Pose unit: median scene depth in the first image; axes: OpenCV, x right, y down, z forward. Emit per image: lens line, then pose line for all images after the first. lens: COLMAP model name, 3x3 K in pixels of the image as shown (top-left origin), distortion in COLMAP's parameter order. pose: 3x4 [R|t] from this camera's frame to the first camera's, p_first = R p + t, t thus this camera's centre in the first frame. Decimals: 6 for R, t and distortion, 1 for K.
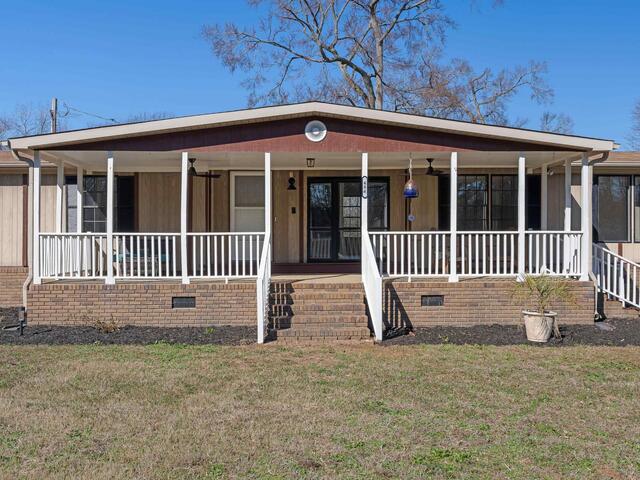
lens RADIAL K [[651.8, 0, 321.3], [0, 651.8, 238.5], [0, 0, 1]] dist [0.087017, 0.000000]
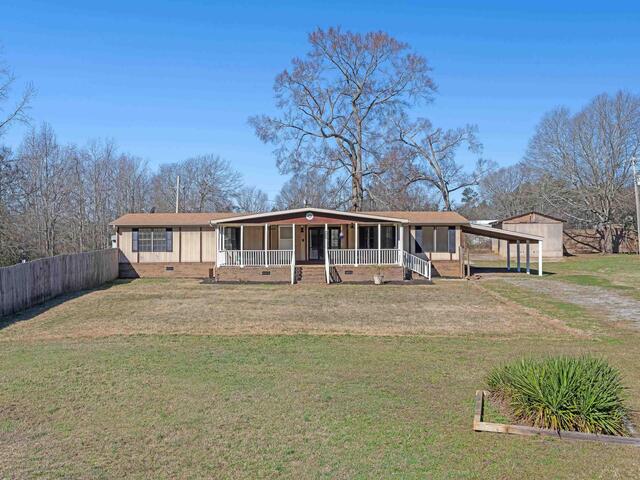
lens RADIAL K [[634.4, 0, 319.0], [0, 634.4, 239.9], [0, 0, 1]] dist [-0.009890, 0.000000]
pose [[0.999696, -0.003605, -0.024407, 0.095089], [0.003542, 0.999990, -0.002613, -0.043647], [0.024416, 0.002526, 0.999699, -1.732531]]
